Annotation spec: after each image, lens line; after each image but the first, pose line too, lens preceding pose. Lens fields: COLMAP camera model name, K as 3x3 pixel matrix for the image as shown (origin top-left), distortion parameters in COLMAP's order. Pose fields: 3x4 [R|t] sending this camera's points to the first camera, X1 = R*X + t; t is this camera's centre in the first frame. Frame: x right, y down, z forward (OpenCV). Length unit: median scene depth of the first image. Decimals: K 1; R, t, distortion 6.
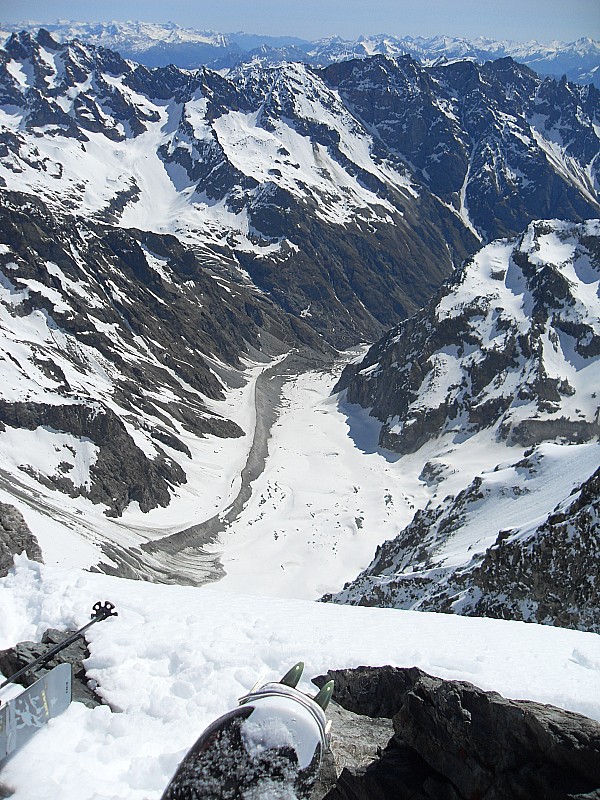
lens RADIAL K [[861.9, 0, 293.8], [0, 861.9, 395.2], [0, 0, 1]] dist [-0.130024, 0.000000]
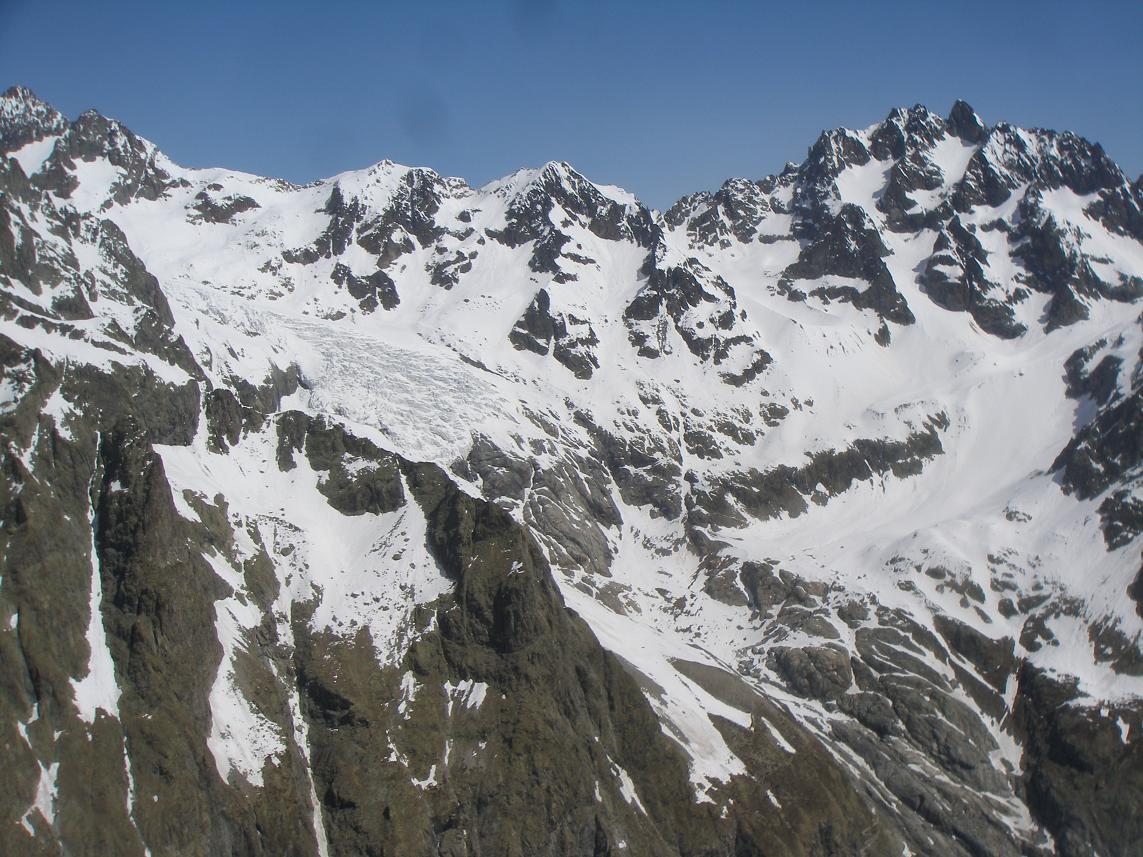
lens RADIAL K [[1320.6, 0, 573.6], [0, 1320.6, 428.6], [0, 0, 1]] dist [-0.162644, 0.000000]
pose [[0.606767, 0.101278, -0.788401, 0.167853], [-0.342842, 0.928194, -0.144621, -0.128530], [0.717142, 0.358048, 0.597920, 0.615106]]
